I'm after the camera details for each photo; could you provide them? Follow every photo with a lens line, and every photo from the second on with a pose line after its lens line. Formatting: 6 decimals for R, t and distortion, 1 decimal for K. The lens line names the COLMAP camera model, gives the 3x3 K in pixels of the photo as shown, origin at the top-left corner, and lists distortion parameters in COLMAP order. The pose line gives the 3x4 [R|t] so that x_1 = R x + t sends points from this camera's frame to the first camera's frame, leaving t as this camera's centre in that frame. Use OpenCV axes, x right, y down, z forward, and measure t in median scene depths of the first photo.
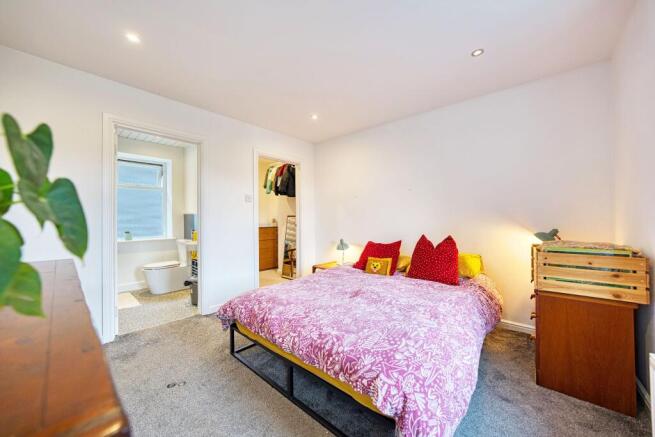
lens RADIAL K [[231.8, 0, 331.1], [0, 231.8, 216.6], [0, 0, 1]] dist [-0.013078, 0.000116]
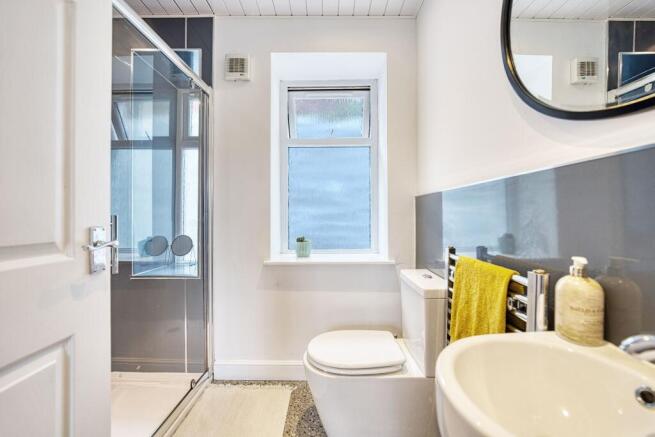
lens RADIAL K [[252.9, 0, 327.7], [0, 252.9, 220.6], [0, 0, 1]] dist [-0.008823, 0.000198]
pose [[0.619362, 0.000416, -0.785105, -0.432608], [-0.000029, 1.000000, 0.000507, 0.028306], [0.785105, -0.000291, 0.619362, 0.677104]]
